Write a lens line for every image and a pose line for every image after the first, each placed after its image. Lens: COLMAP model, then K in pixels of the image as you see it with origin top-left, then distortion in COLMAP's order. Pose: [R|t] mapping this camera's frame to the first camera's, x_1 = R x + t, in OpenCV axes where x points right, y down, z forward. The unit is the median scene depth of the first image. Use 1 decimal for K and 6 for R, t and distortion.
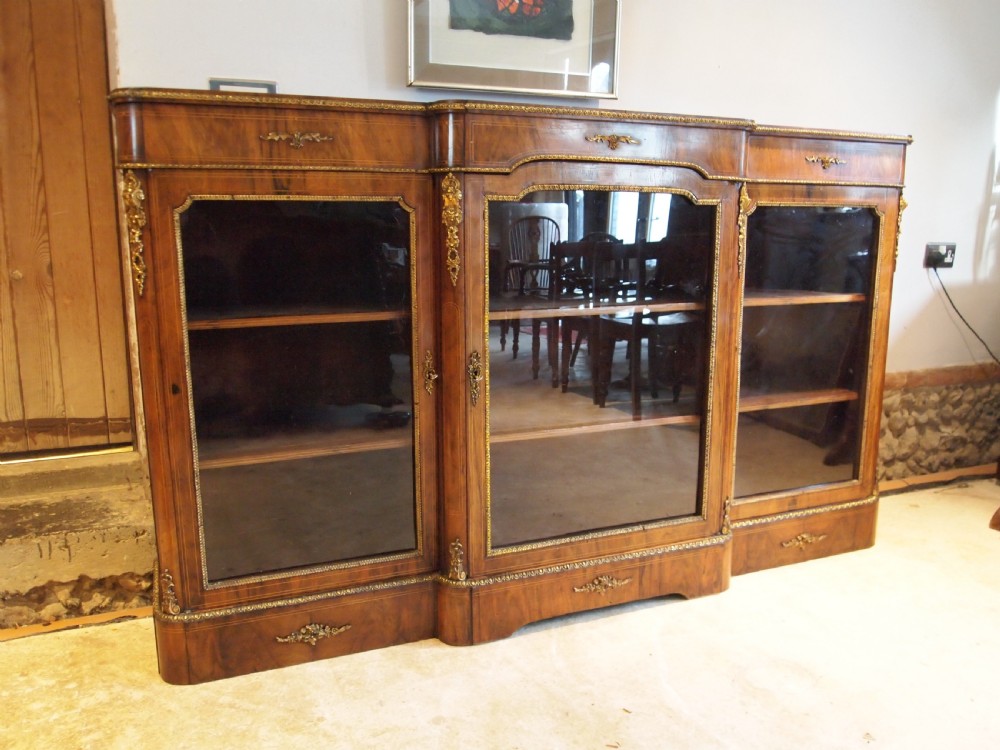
lens RADIAL K [[807.4, 0, 500.4], [0, 807.4, 376.8], [0, 0, 1]] dist [-0.043775, 0.001408]
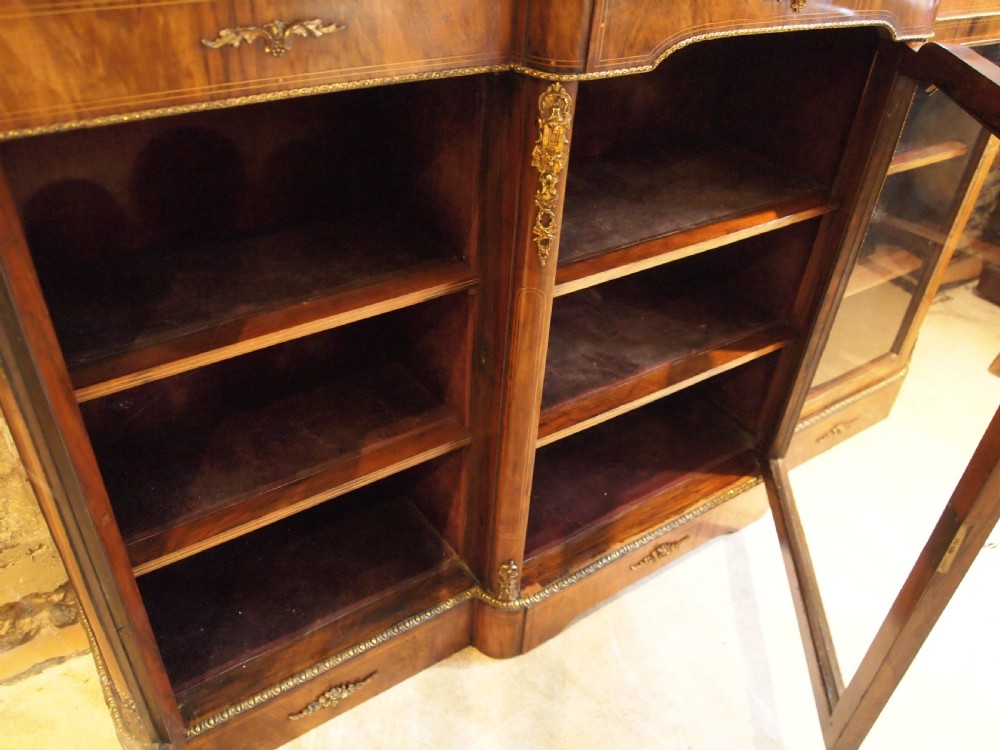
lens RADIAL K [[807.4, 0, 500.4], [0, 807.4, 376.8], [0, 0, 1]] dist [-0.043775, 0.001408]
pose [[0.976386, -0.071348, 0.203913, -0.198481], [-0.024500, 0.901232, 0.432644, -0.272218], [-0.214641, -0.427423, 0.878202, 0.397401]]
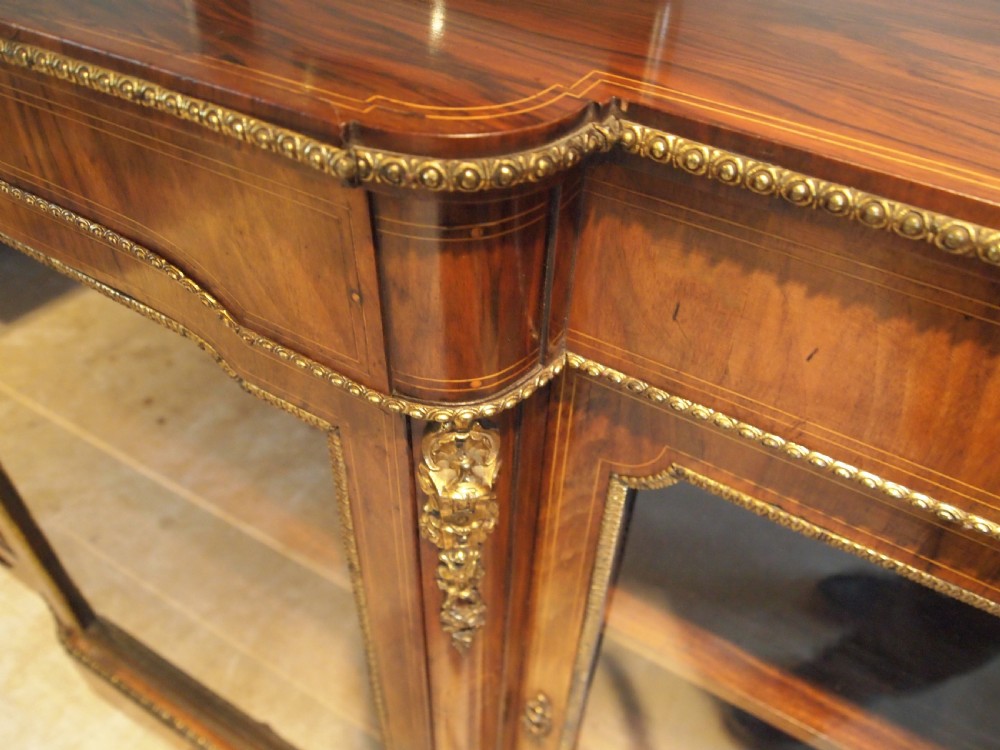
lens RADIAL K [[772.5, 0, 500.0], [0, 772.5, 375.0], [0, 0, 1]] dist [0.000056, 0.000415]
pose [[0.594130, 0.559311, -0.578084, 0.428195], [-0.180322, 0.793001, 0.581922, -0.373286], [0.783896, -0.241496, 0.572002, 0.936408]]
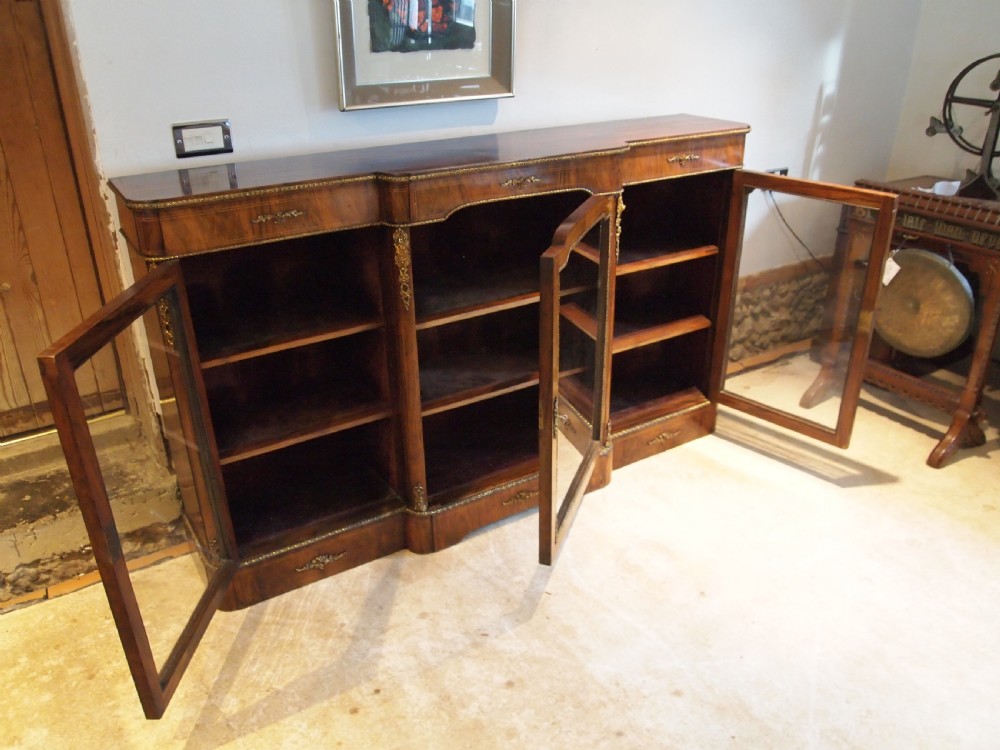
lens RADIAL K [[807.4, 0, 500.4], [0, 807.4, 376.8], [0, 0, 1]] dist [-0.043775, 0.001408]
pose [[0.986027, -0.082582, 0.144673, -0.096561], [0.043783, 0.966413, 0.253238, -0.302792], [-0.160727, -0.243366, 0.956525, -0.274911]]
